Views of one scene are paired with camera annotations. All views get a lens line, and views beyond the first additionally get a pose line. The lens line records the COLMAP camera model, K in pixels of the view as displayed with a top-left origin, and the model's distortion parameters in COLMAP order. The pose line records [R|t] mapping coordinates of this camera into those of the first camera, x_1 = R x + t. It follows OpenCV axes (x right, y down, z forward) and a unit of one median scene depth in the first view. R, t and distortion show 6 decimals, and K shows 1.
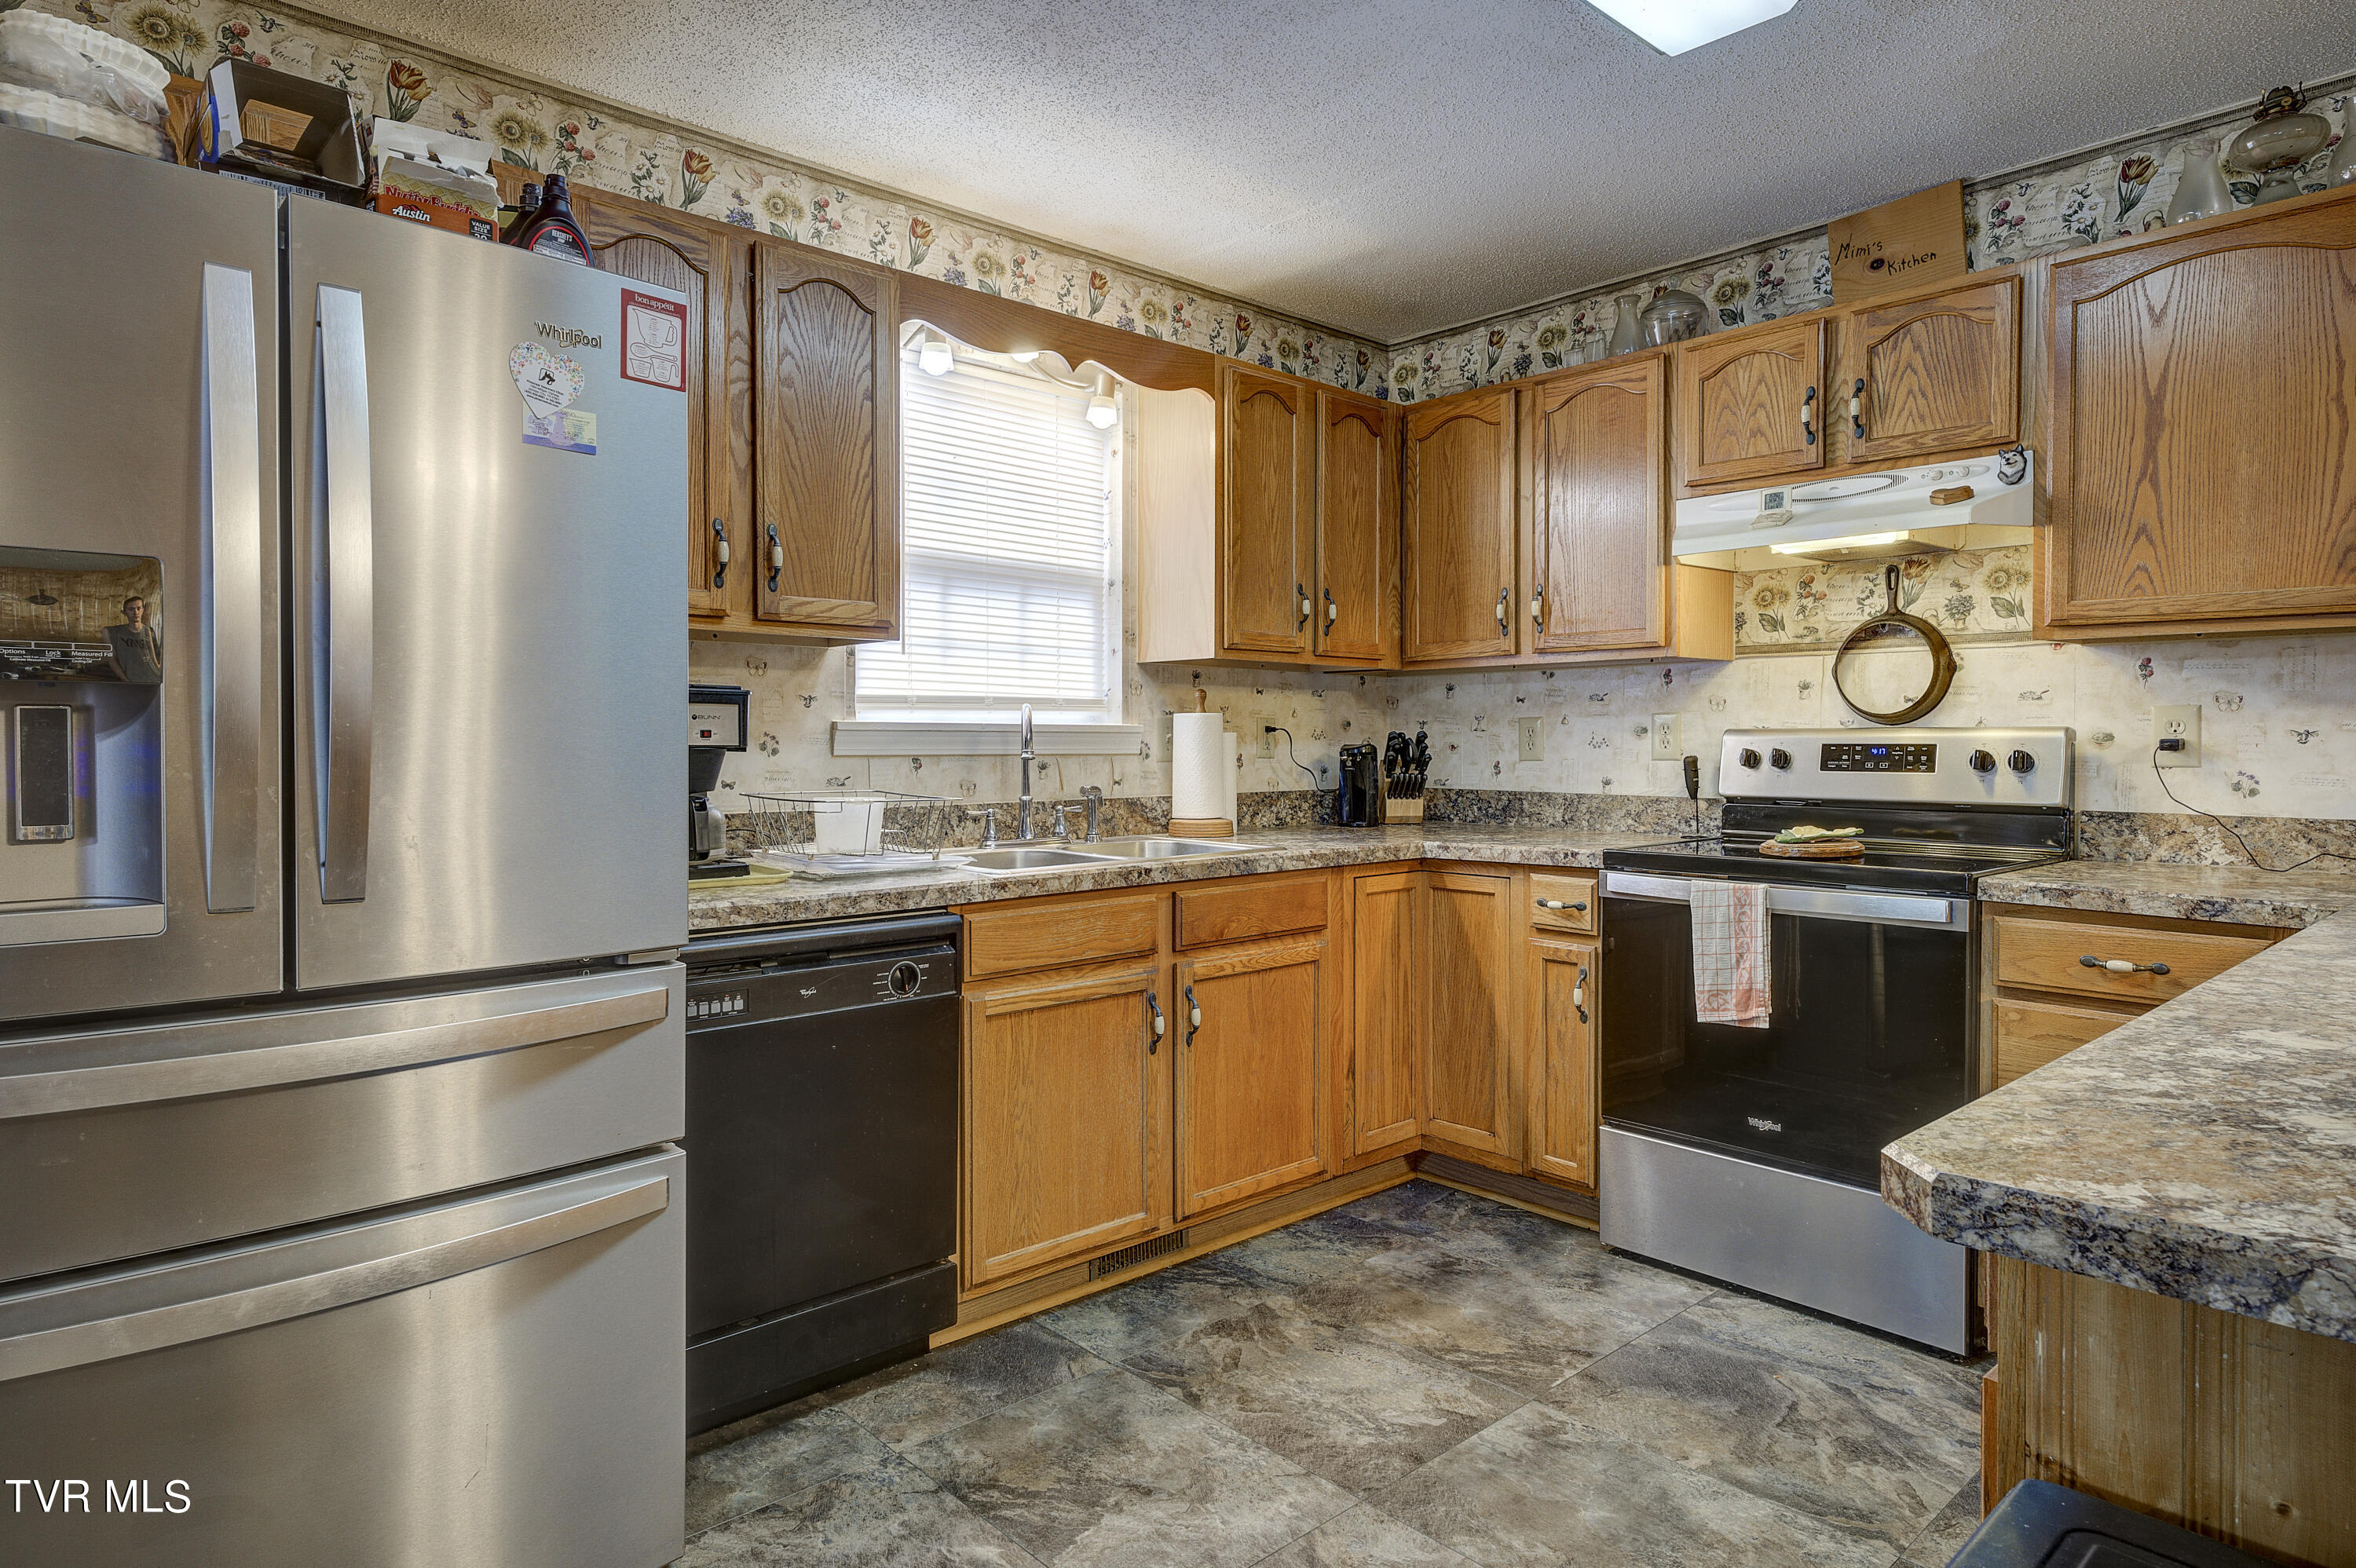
lens RADIAL K [[1367.6, 0, 1183.4], [0, 1367.6, 756.7], [0, 0, 1]] dist [0.007887, 0.002844]
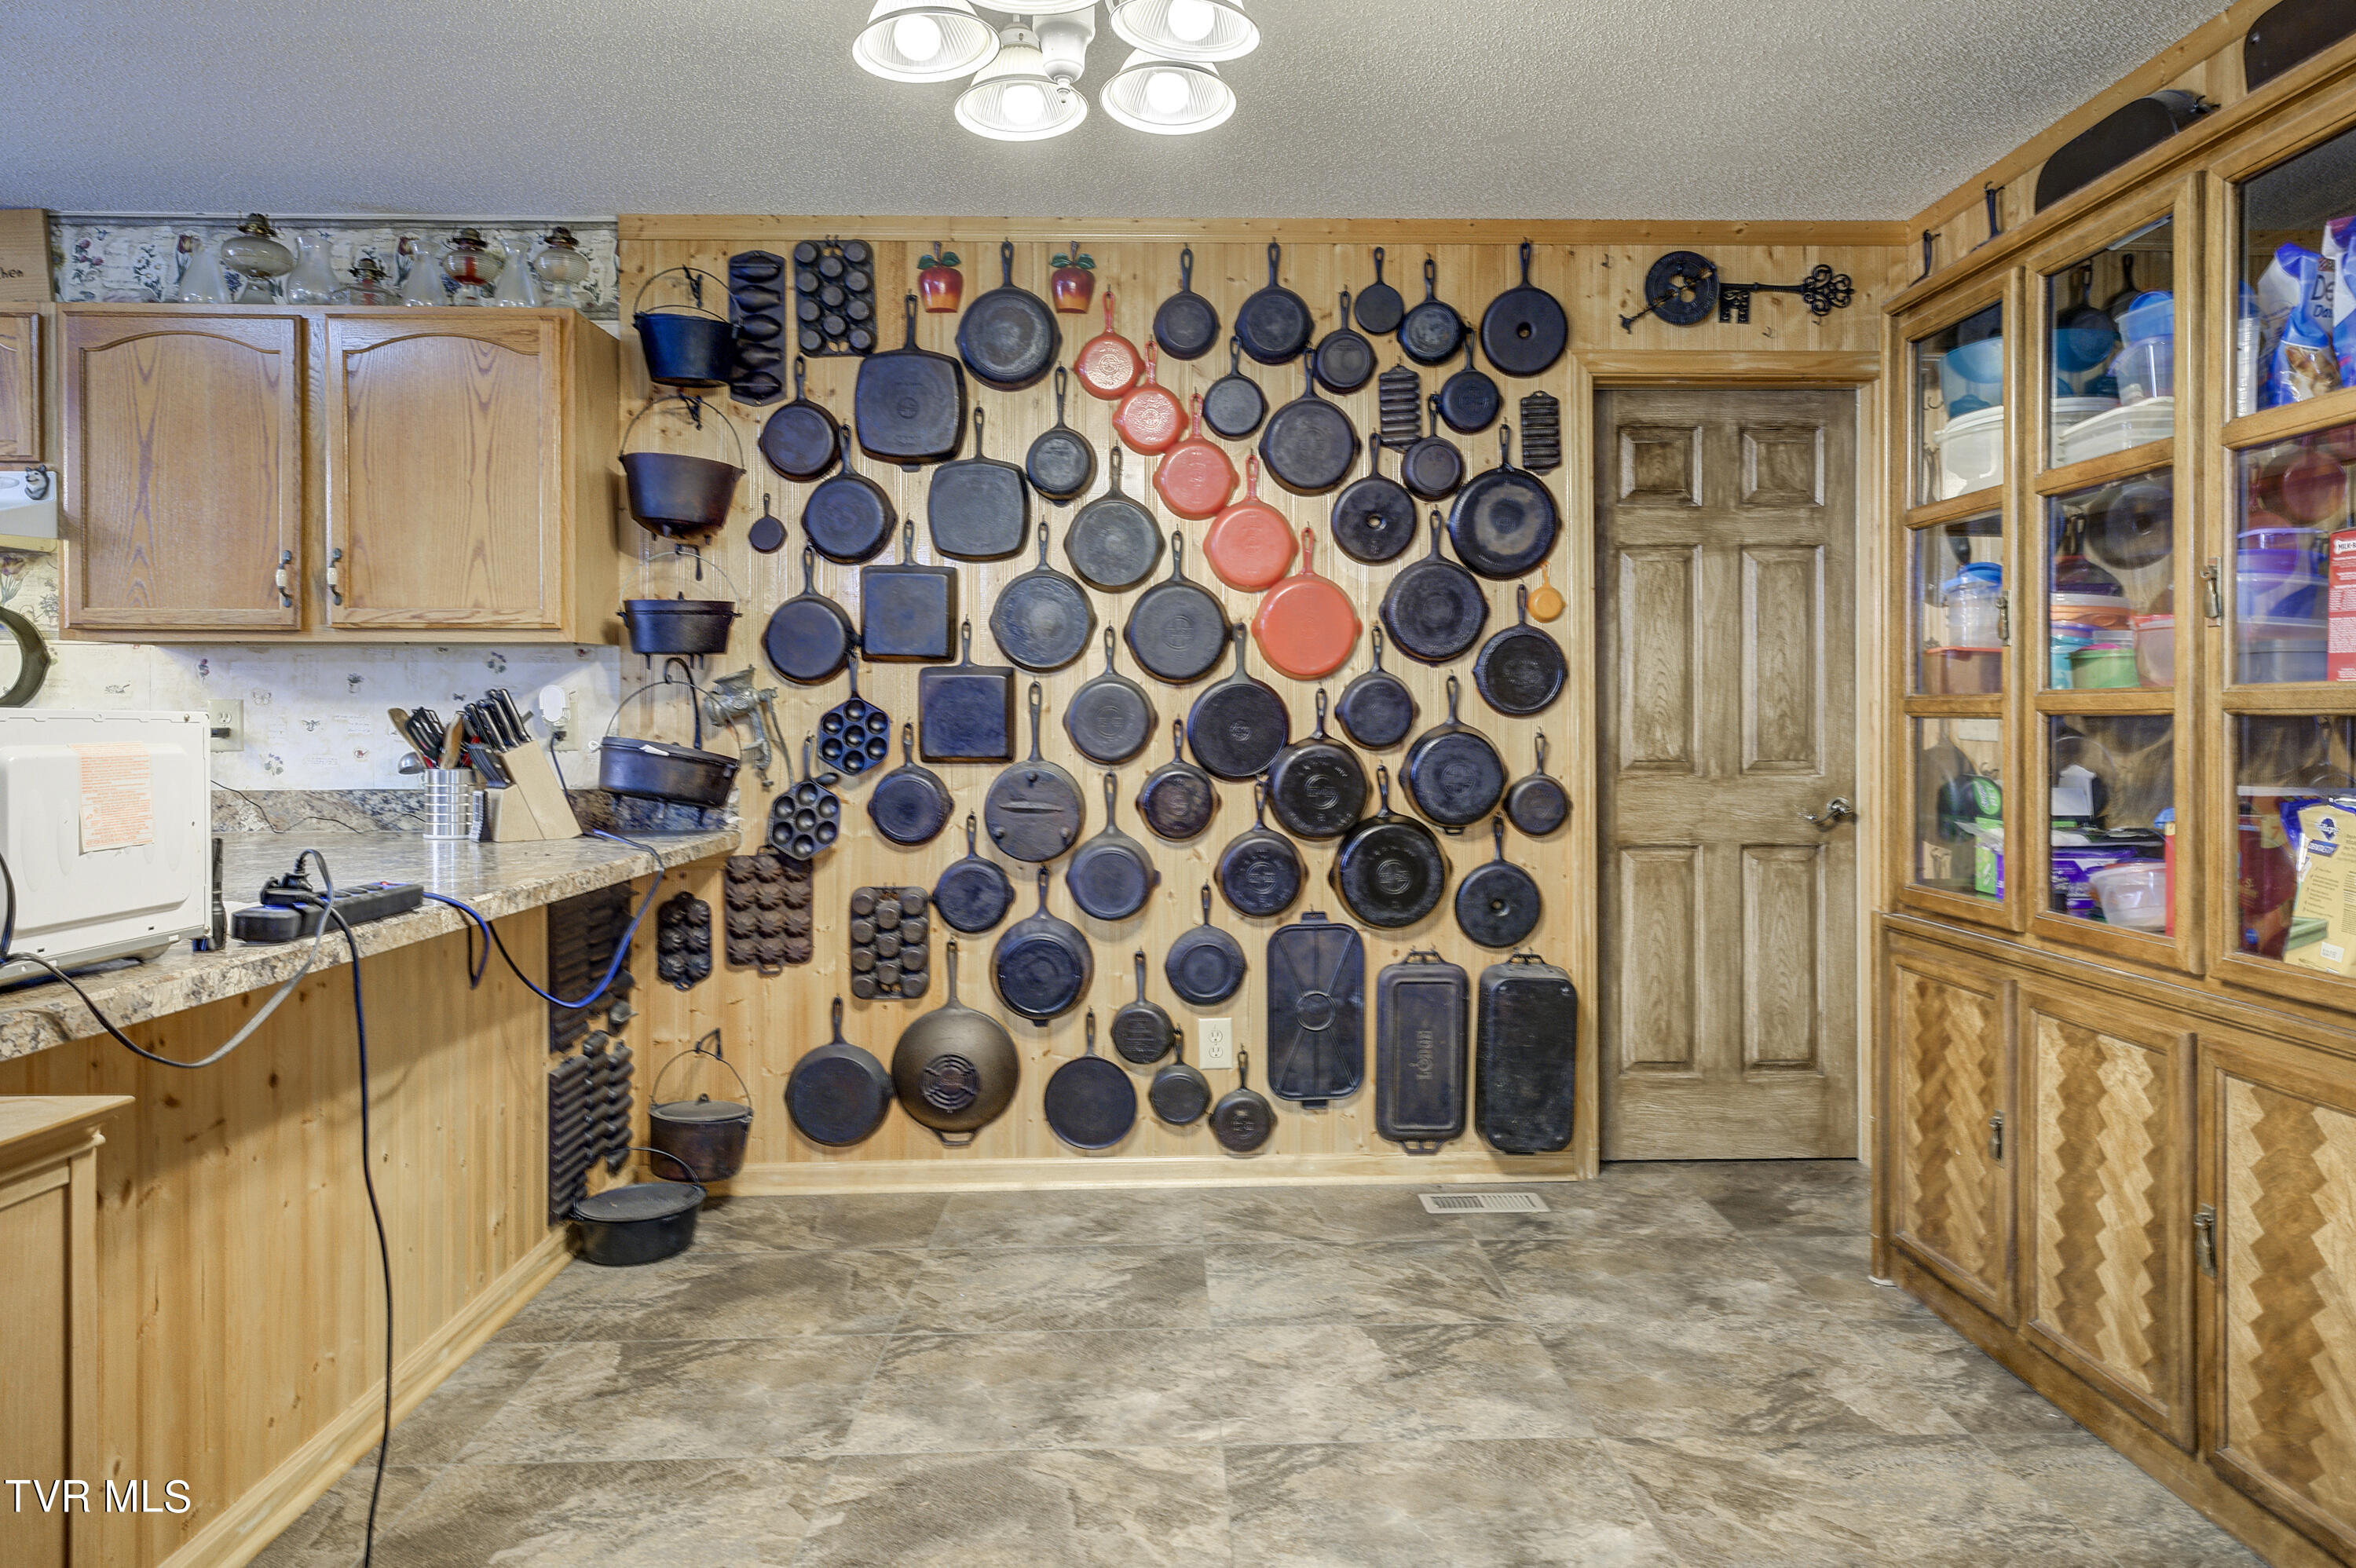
lens RADIAL K [[1453.4, 0, 1256.2], [0, 1453.4, 722.2], [0, 0, 1]] dist [0.012974, -0.003721]
pose [[0.641238, -0.002232, 0.767339, 0.290583], [0.012858, 0.999887, -0.007836, 0.003456], [-0.767235, 0.014891, 0.641194, -0.457710]]
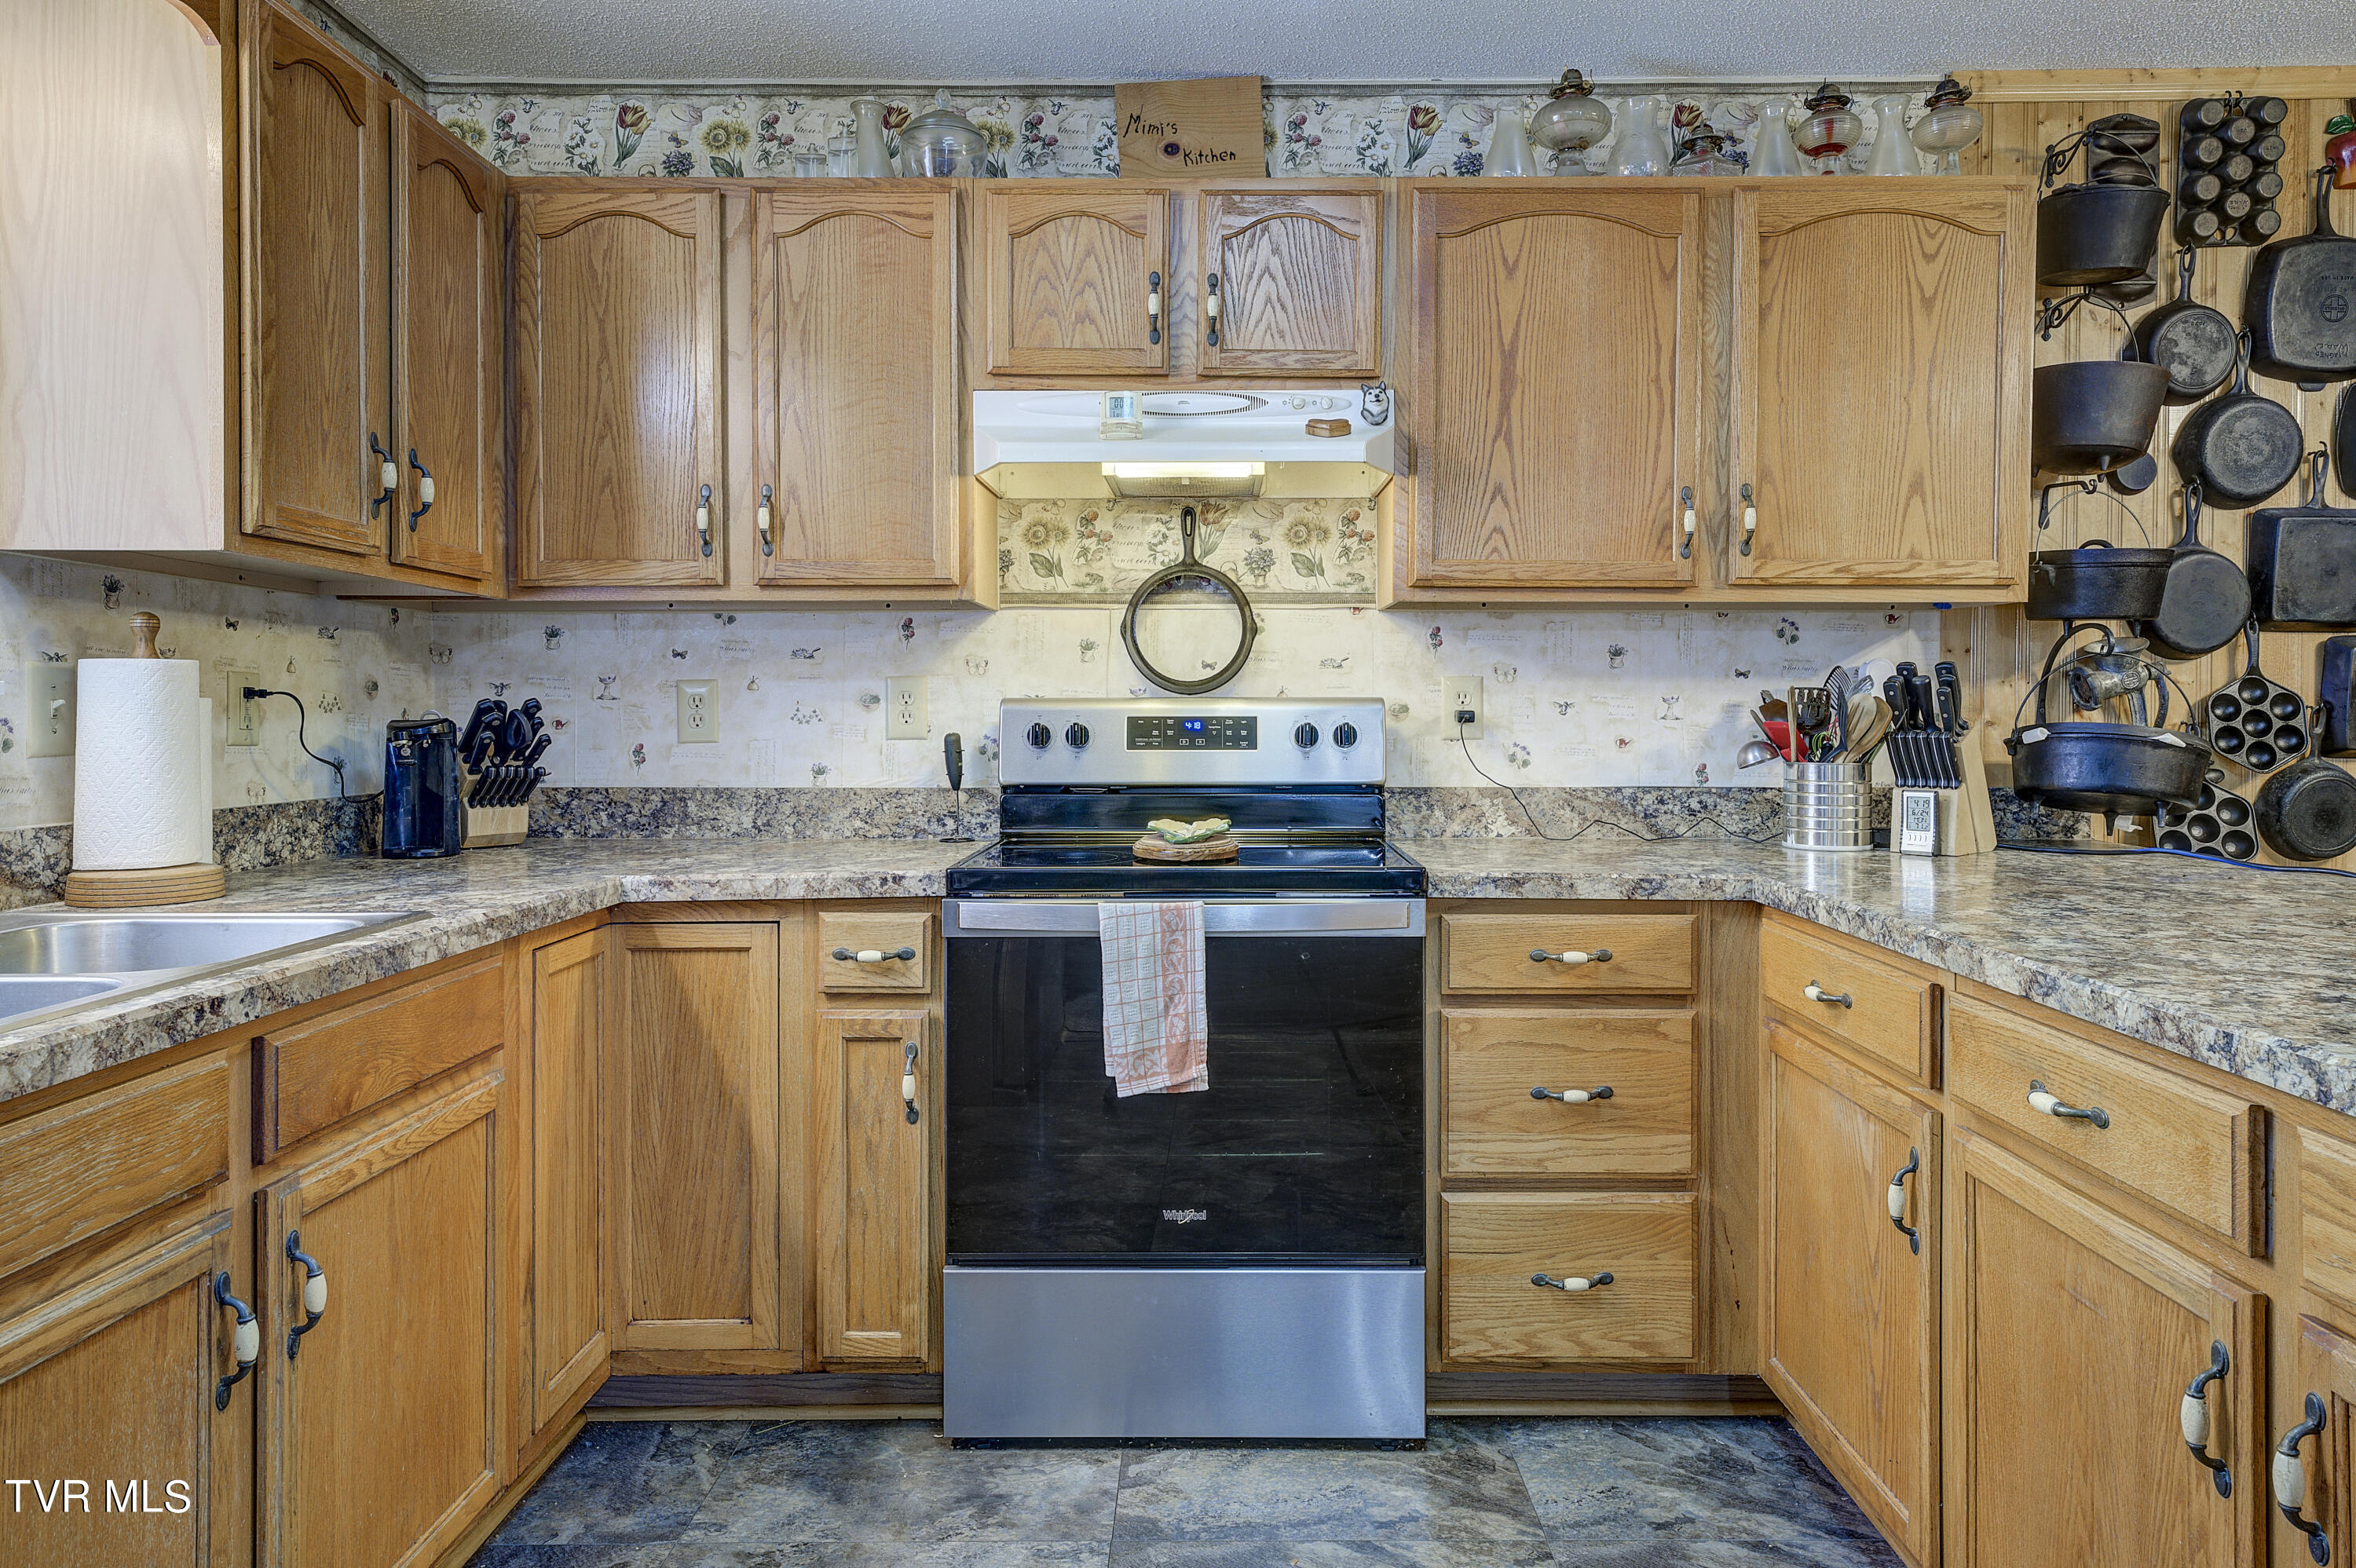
lens RADIAL K [[1453.4, 0, 1223.9], [0, 1453.4, 717.7], [0, 0, 1]] dist [0.012974, -0.003721]
pose [[0.665519, -0.002468, 0.746377, -0.148435], [0.010542, 0.999926, -0.006094, -0.003009], [-0.746307, 0.011924, 0.665495, 0.396743]]
